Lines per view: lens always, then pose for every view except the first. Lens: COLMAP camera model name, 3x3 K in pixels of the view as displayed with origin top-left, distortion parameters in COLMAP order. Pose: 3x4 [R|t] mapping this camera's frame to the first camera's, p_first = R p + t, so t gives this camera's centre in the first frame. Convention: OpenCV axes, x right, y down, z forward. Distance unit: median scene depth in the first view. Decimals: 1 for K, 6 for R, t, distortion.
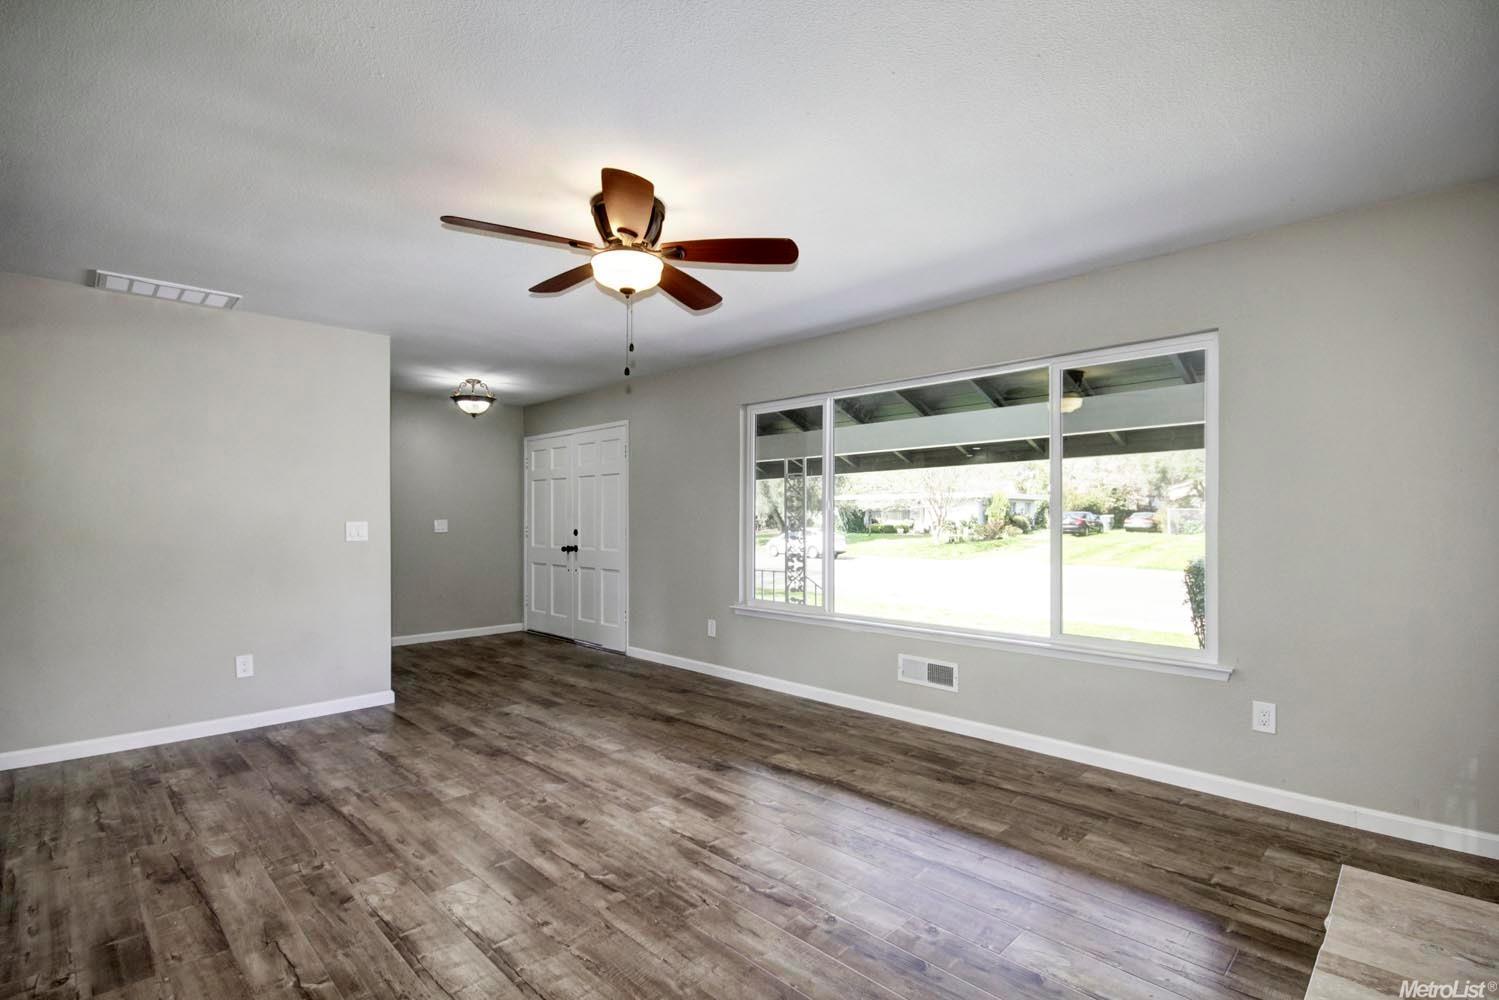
lens RADIAL K [[691.1, 0, 765.7], [0, 691.1, 519.3], [0, 0, 1]] dist [-0.000779, -0.013020]
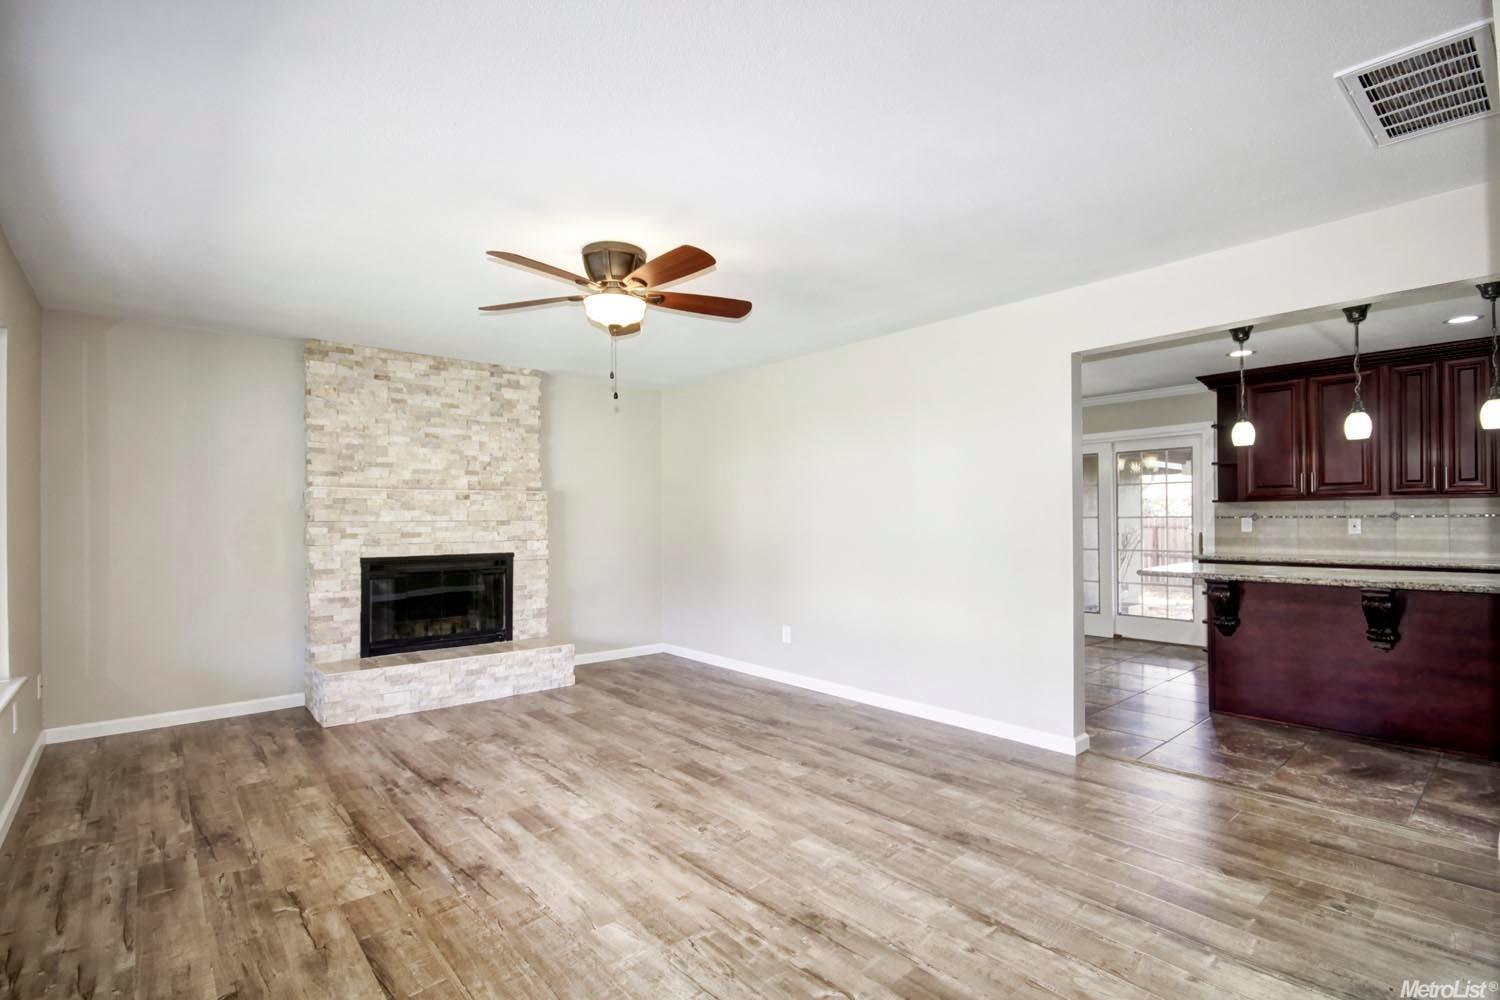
lens RADIAL K [[698.8, 0, 756.8], [0, 698.8, 517.1], [0, 0, 1]] dist [0.011917, -0.015775]
pose [[-0.995930, 0.006074, 0.089921, -0.456358], [0.005860, 0.999979, -0.002636, -0.003573], [-0.089935, -0.002099, -0.995945, 1.821045]]
